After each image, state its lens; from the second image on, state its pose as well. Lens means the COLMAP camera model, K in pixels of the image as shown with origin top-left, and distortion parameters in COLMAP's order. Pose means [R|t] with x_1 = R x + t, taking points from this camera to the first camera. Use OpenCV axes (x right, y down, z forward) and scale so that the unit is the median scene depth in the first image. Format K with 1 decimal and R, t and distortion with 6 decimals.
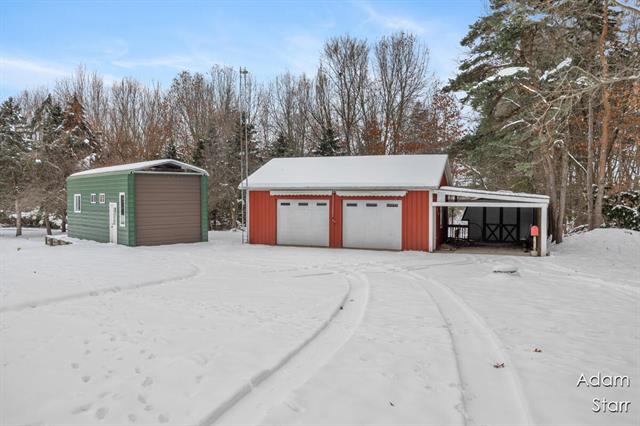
lens RADIAL K [[442.9, 0, 320.0], [0, 442.9, 213.0], [0, 0, 1]] dist [-0.000035, -0.000688]
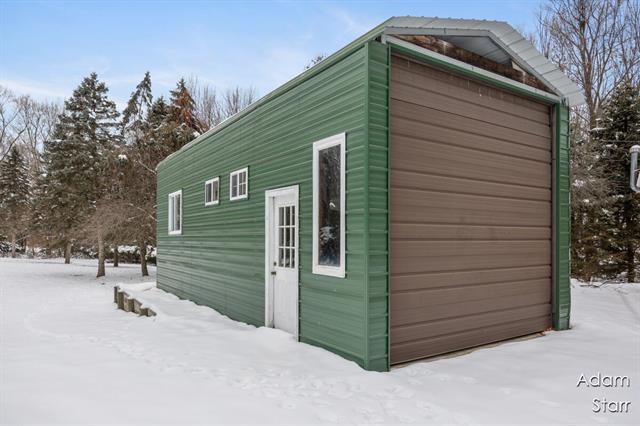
lens RADIAL K [[418.8, 0, 319.4], [0, 418.8, 238.4], [0, 0, 1]] dist [0.045434, 0.000301]
pose [[0.980512, 0.004829, -0.196402, -0.401560], [-0.010969, 0.999484, -0.030189, 0.016589], [0.196155, 0.031755, 0.980059, 0.764327]]
